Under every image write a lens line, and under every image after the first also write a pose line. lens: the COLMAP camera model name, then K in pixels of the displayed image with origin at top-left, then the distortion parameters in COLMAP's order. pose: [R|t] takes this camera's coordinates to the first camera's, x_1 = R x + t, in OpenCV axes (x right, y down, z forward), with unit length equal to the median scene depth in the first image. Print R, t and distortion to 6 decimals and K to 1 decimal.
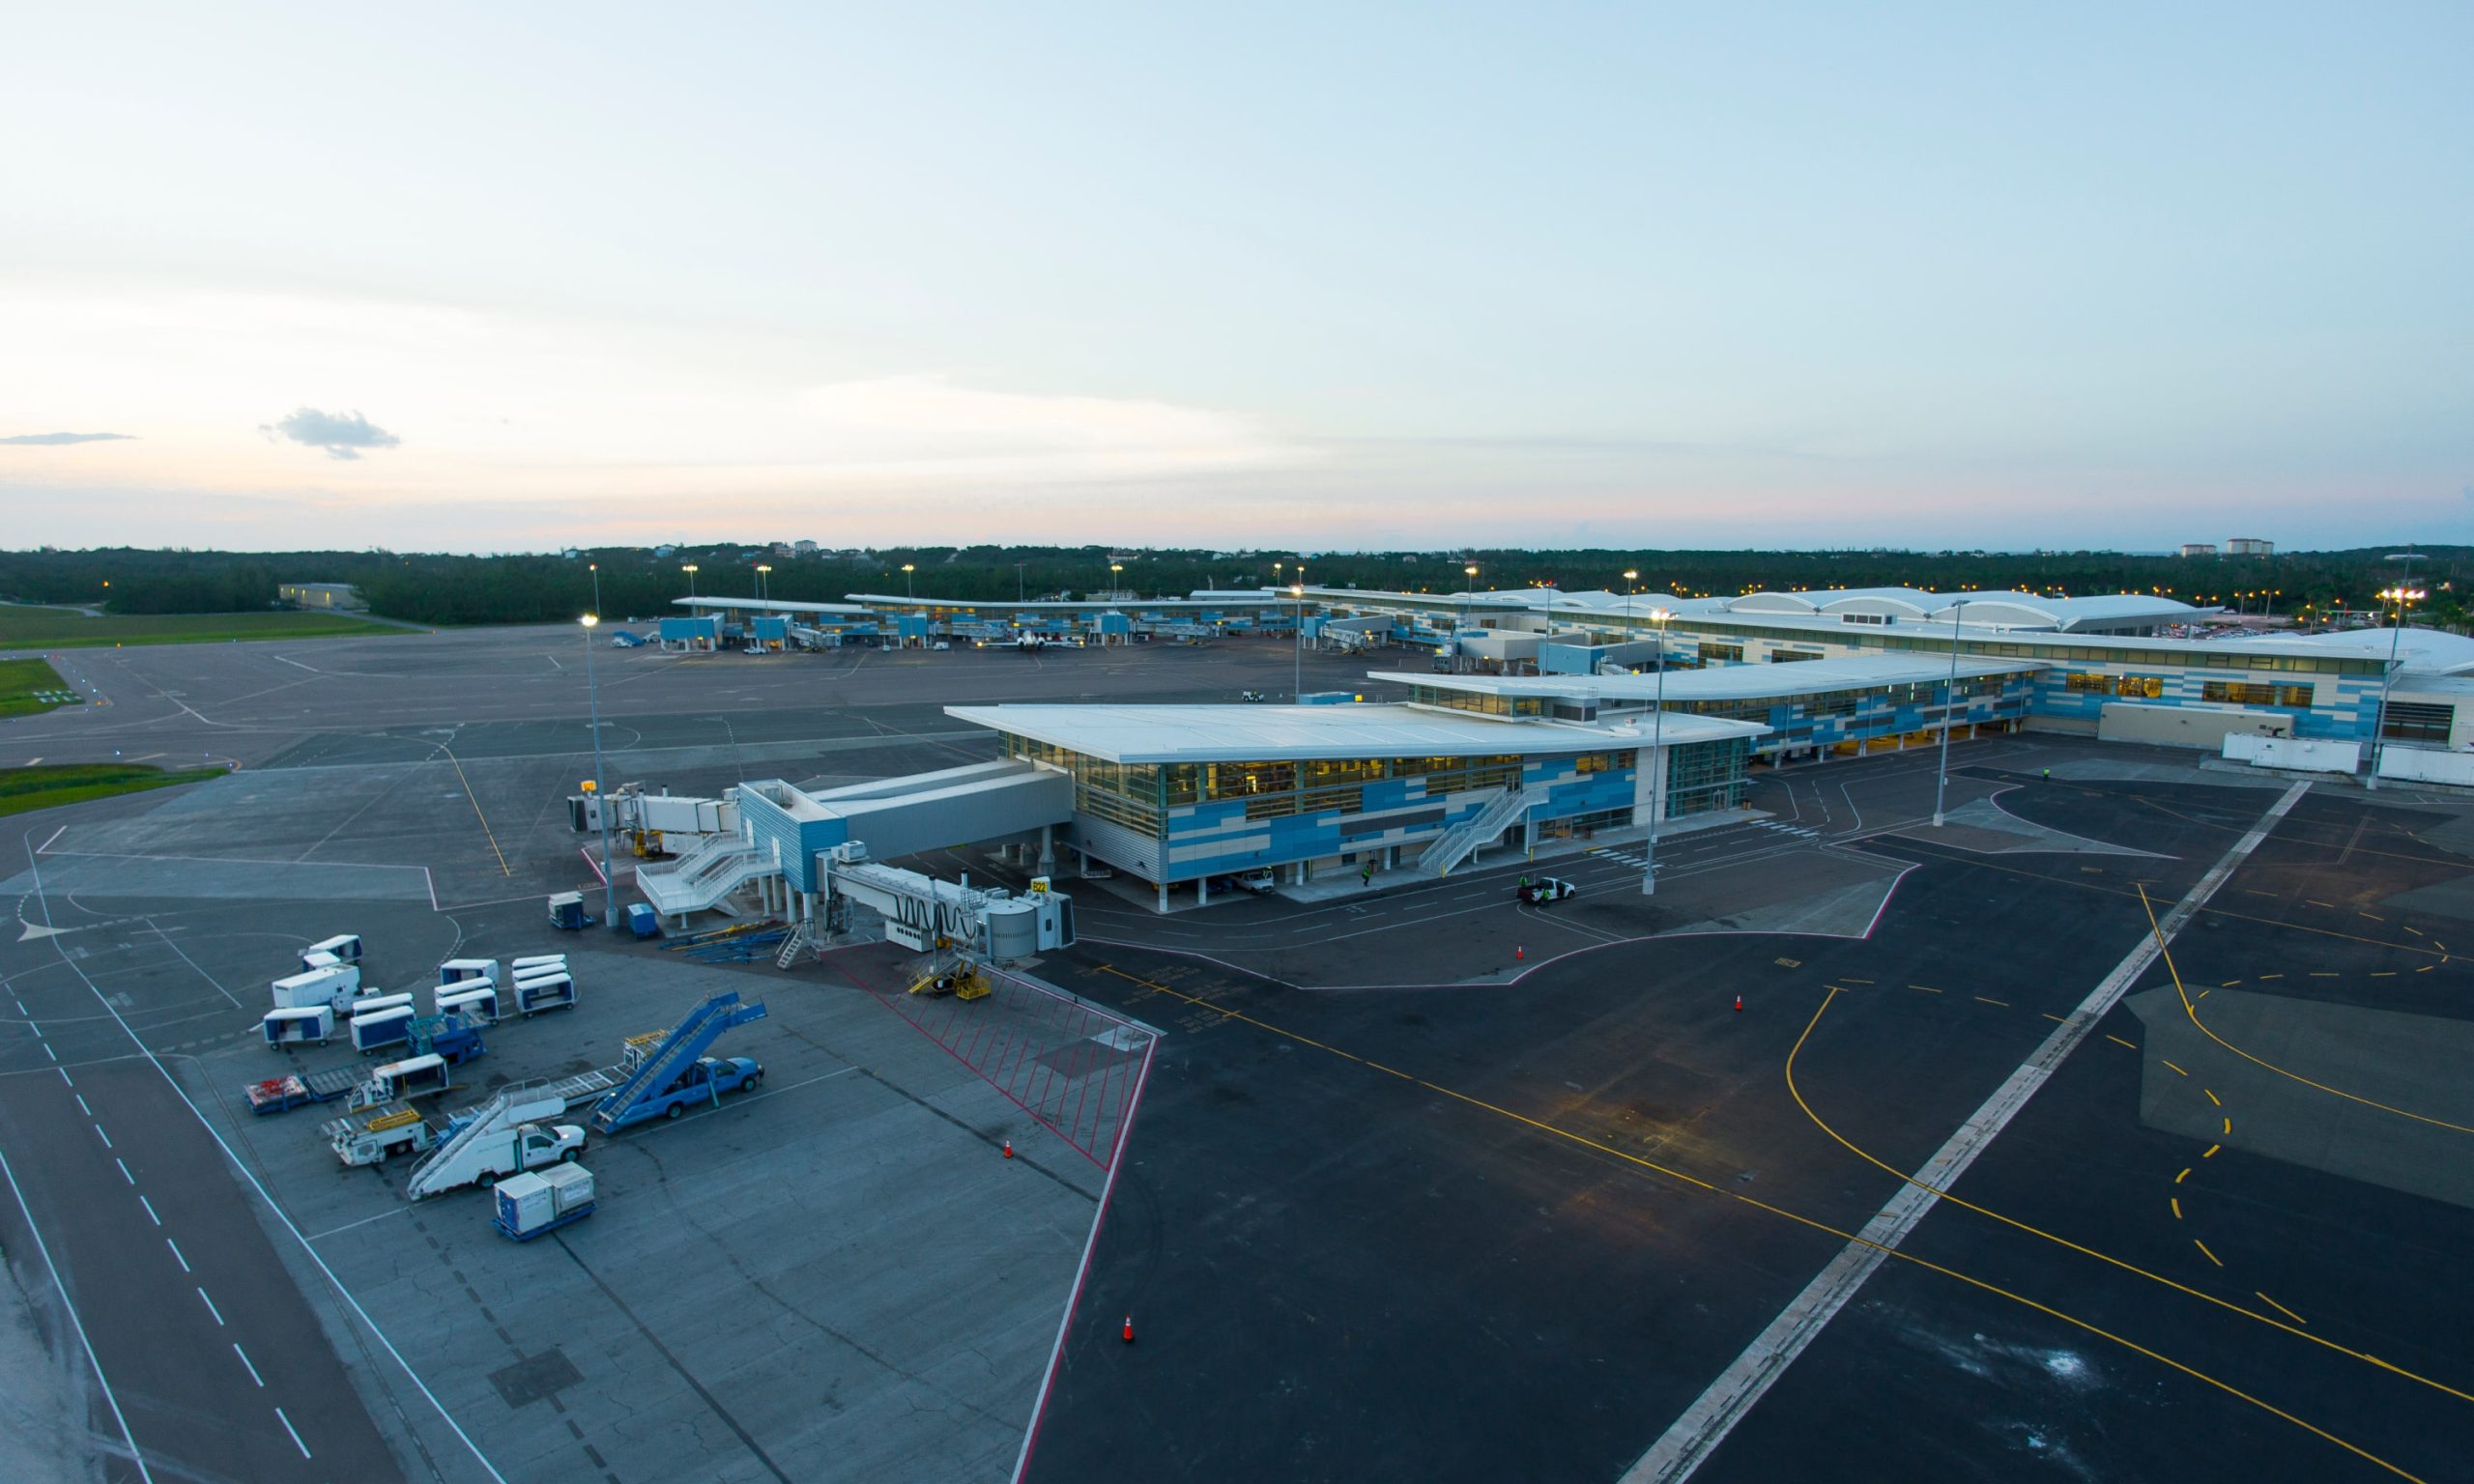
lens RADIAL K [[1466.3, 0, 1237.0], [0, 1466.3, 742.0], [0, 0, 1]] dist [0.006955, 0.001063]
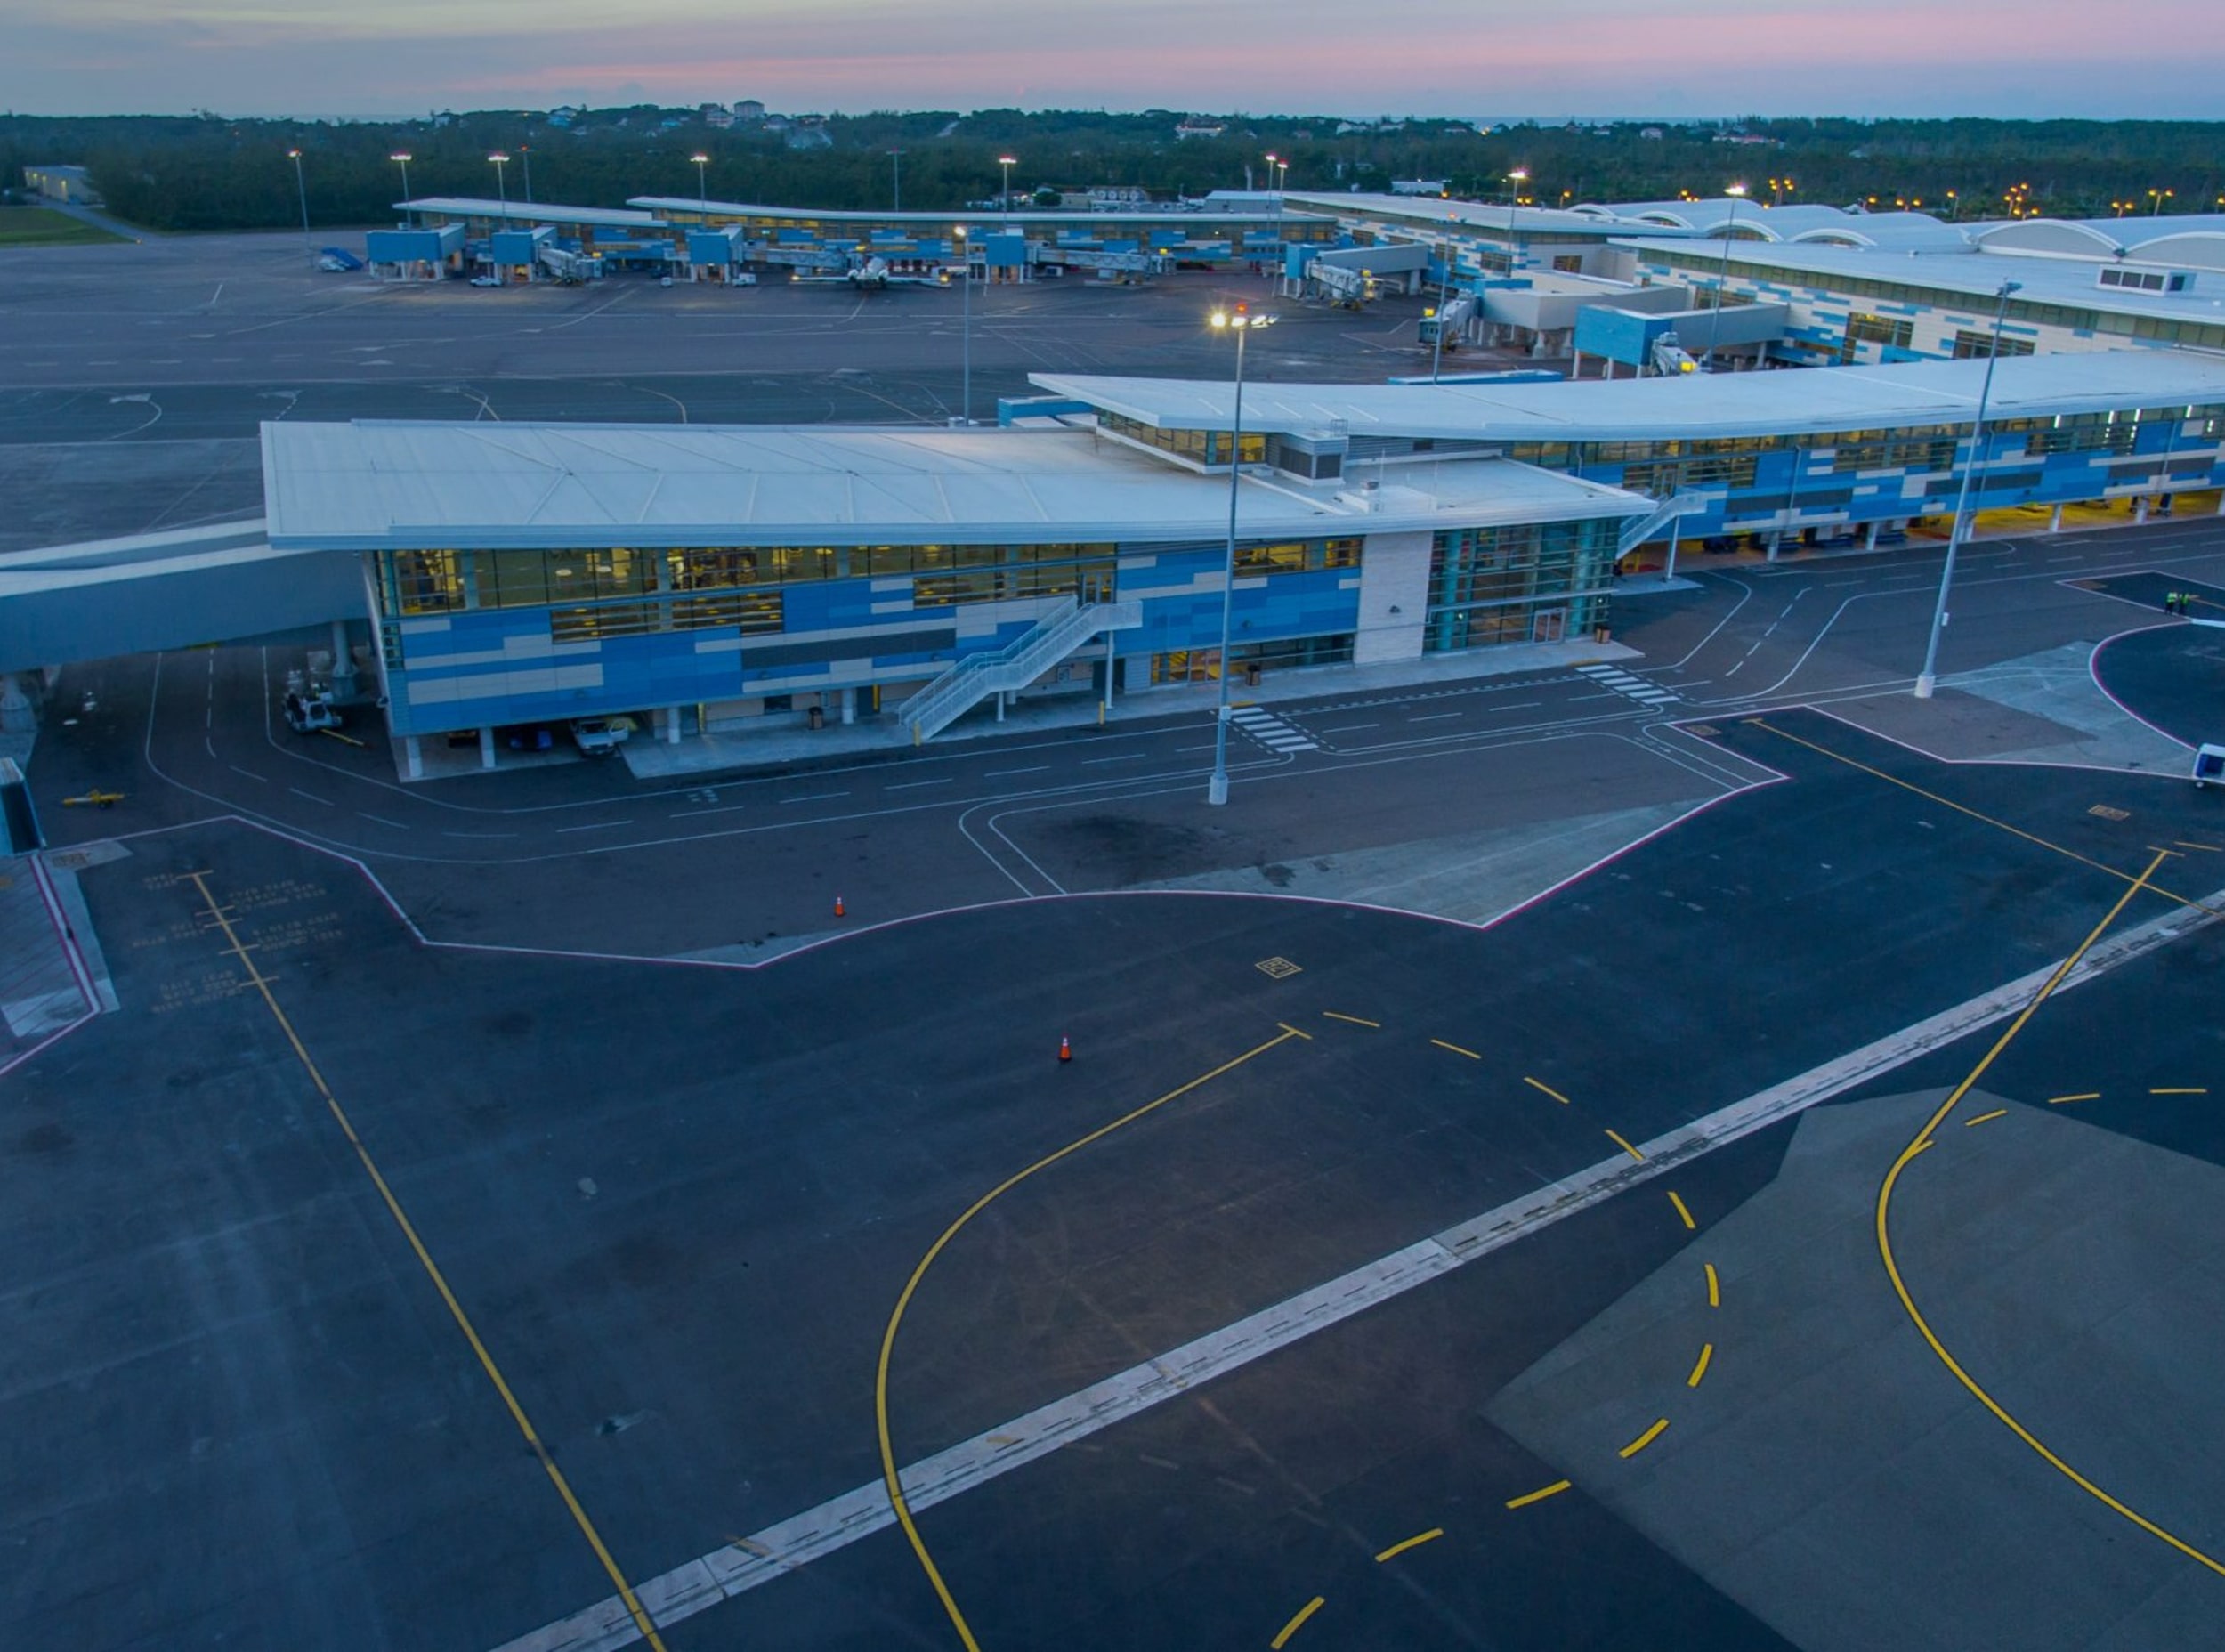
lens RADIAL K [[2001.6, 0, 1112.5], [0, 2001.6, 826.0], [0, 0, 1]] dist [0.002172, 0.004852]
pose [[0.969811, 0.085945, -0.228208, 0.310304], [-0.034051, 0.974393, 0.222258, -0.047621], [0.241467, -0.207778, 0.947904, 0.164088]]
